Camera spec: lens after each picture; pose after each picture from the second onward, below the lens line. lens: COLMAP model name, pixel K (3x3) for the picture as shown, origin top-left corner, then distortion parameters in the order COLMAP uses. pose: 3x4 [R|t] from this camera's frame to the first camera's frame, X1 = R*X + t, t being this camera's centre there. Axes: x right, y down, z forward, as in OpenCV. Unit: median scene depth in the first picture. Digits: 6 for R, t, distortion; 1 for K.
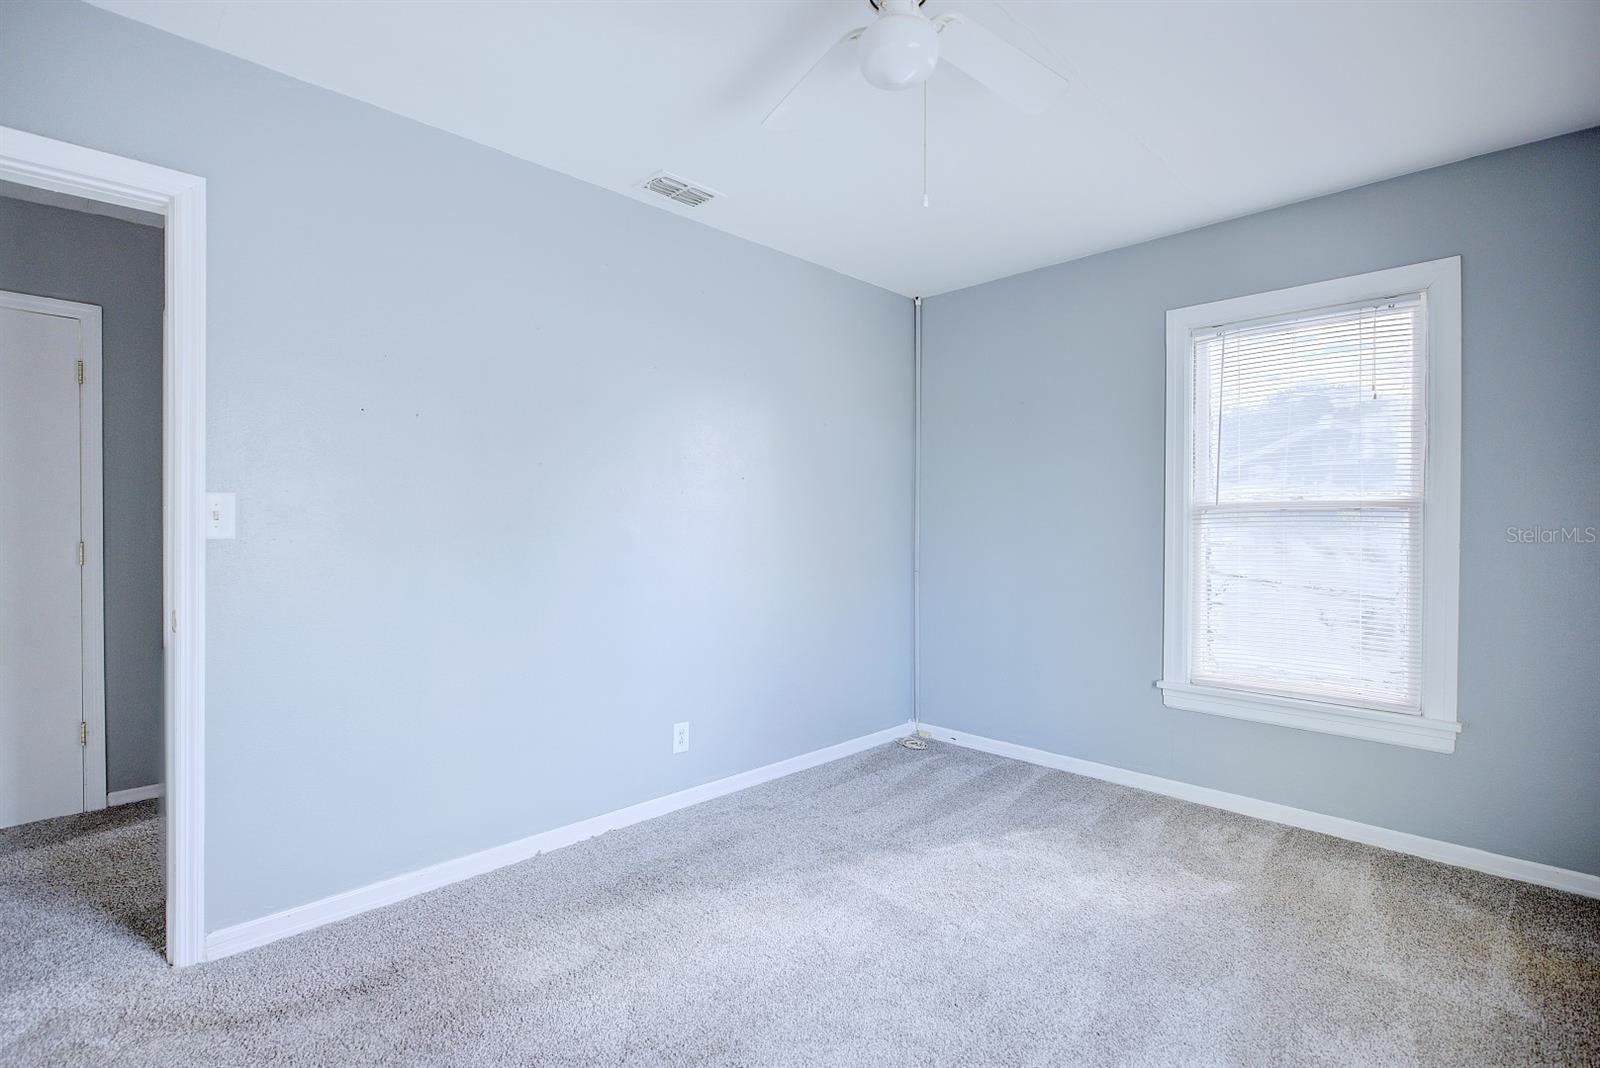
lens RADIAL K [[743.6, 0, 799.1], [0, 743.6, 529.0], [0, 0, 1]] dist [0.004638, -0.000950]
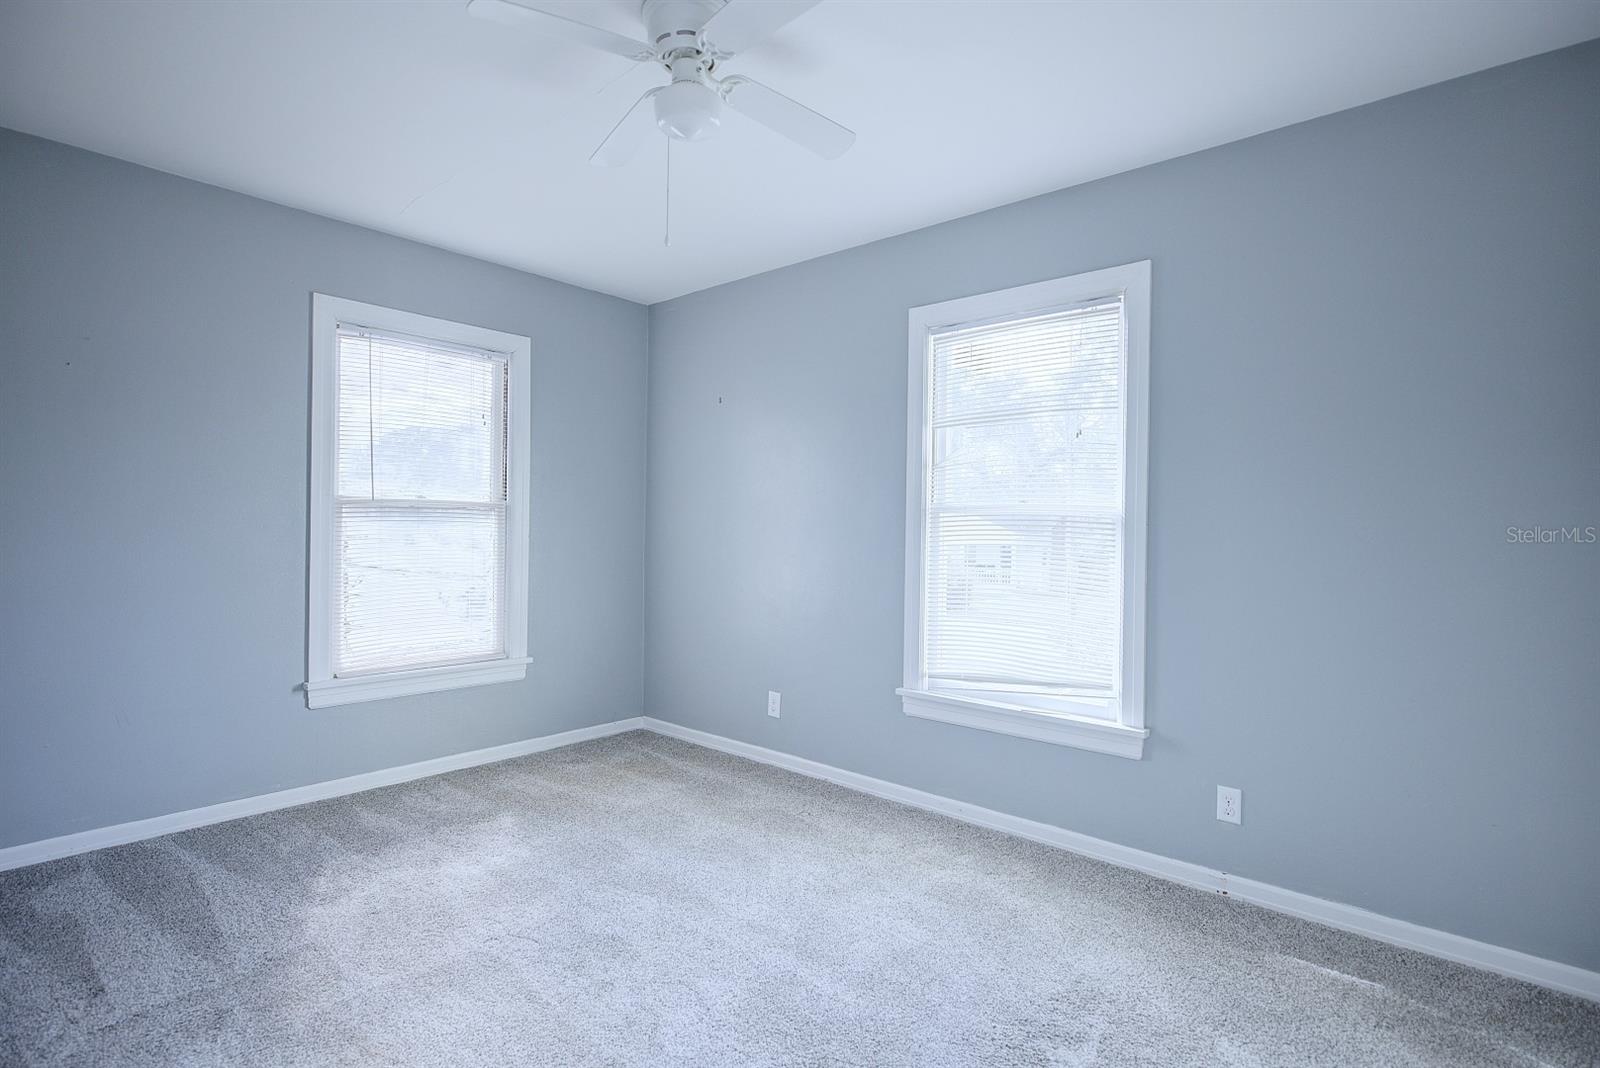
lens RADIAL K [[743.6, 0, 796.3], [0, 743.6, 536.5], [0, 0, 1]] dist [0.004638, -0.000950]
pose [[-0.027048, -0.008516, 0.999598, -0.541523], [-0.007489, 0.999937, 0.008316, 0.007206], [-0.999606, -0.007261, -0.027110, 0.472230]]
